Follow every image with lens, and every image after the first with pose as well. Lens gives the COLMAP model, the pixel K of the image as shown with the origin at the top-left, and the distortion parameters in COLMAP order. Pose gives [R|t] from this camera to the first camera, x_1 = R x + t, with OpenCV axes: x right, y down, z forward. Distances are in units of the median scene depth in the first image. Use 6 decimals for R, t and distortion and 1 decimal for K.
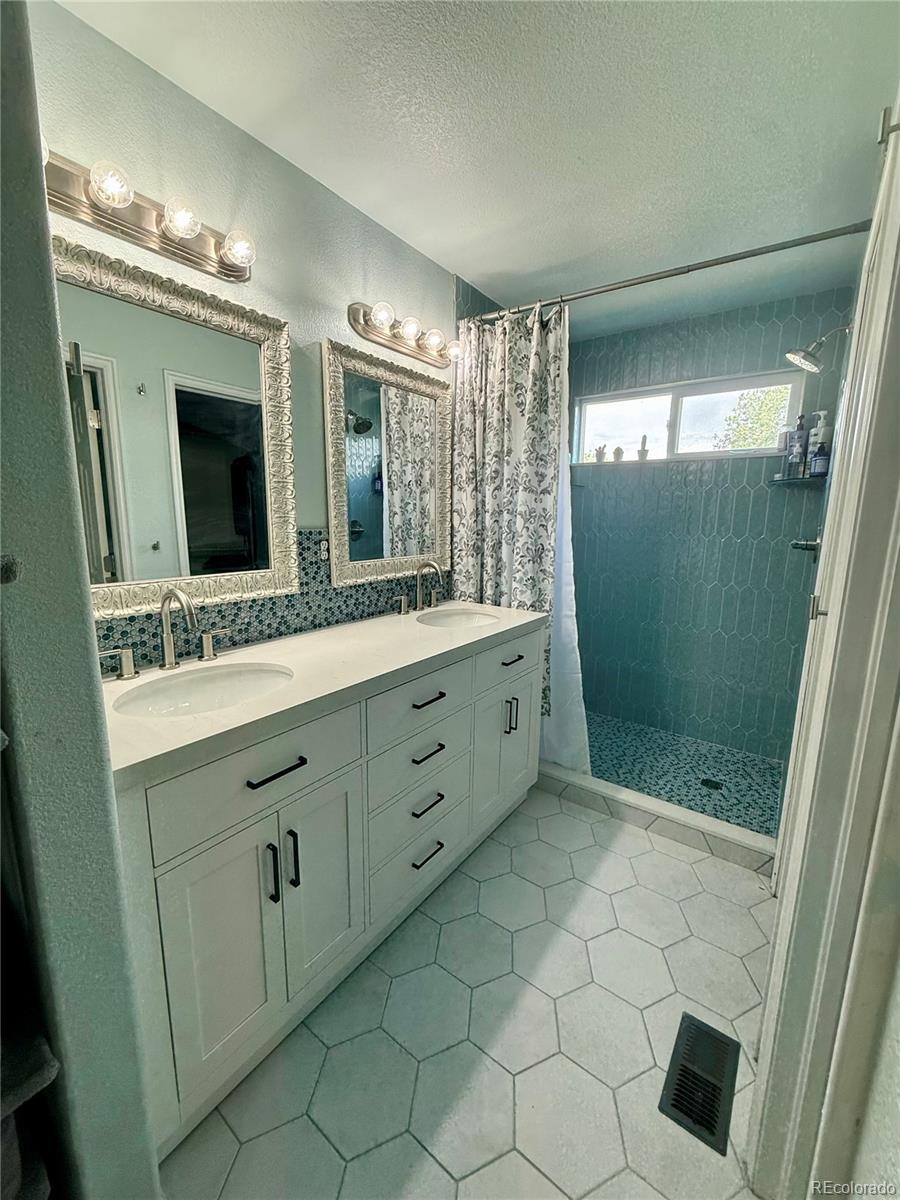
lens RADIAL K [[475.9, 0, 451.3], [0, 475.9, 597.0], [0, 0, 1]] dist [-0.000933, 0.000772]
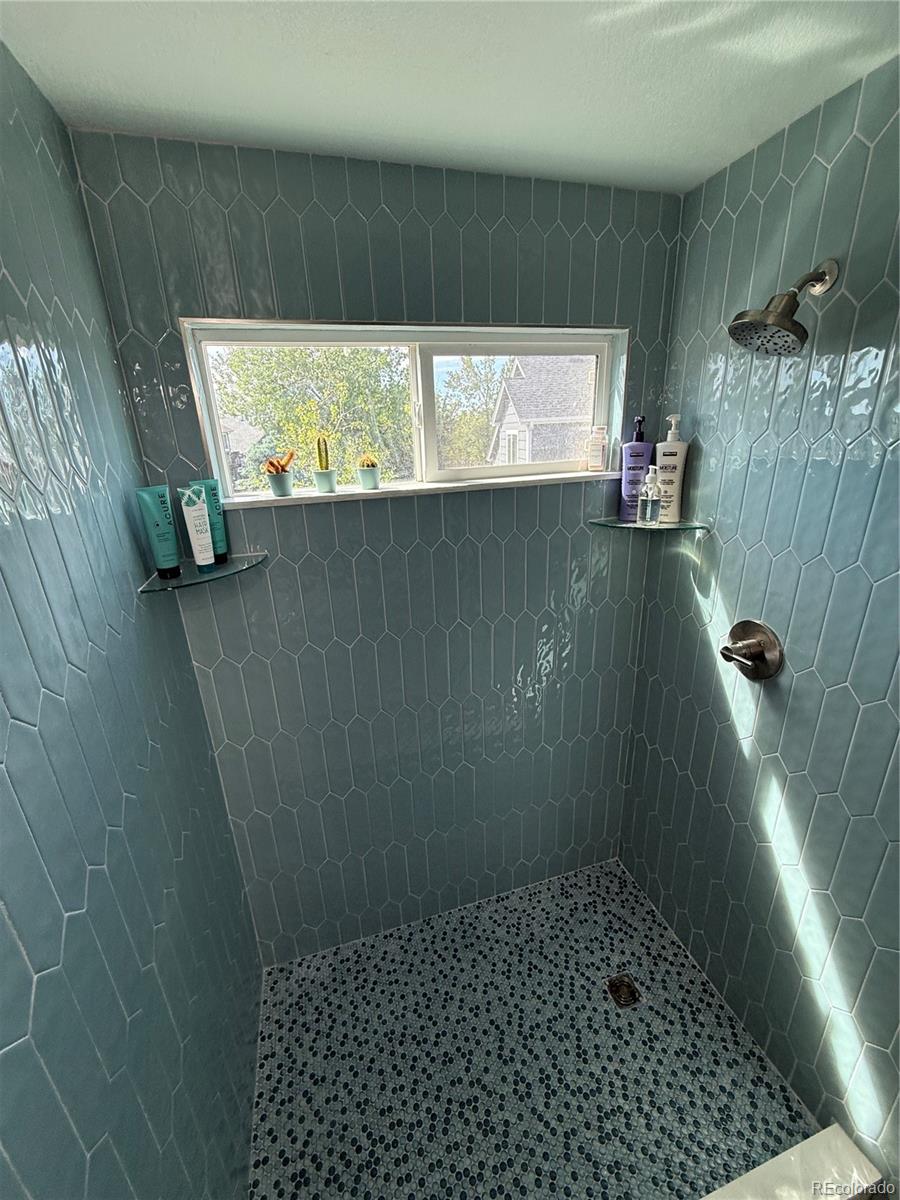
lens RADIAL K [[475.9, 0, 449.2], [0, 475.9, 597.6], [0, 0, 1]] dist [-0.000933, 0.000772]
pose [[0.598311, -0.302409, 0.742006, 0.071350], [0.187439, 0.953174, 0.237333, -0.327824], [-0.779032, -0.002918, 0.626977, 0.754158]]
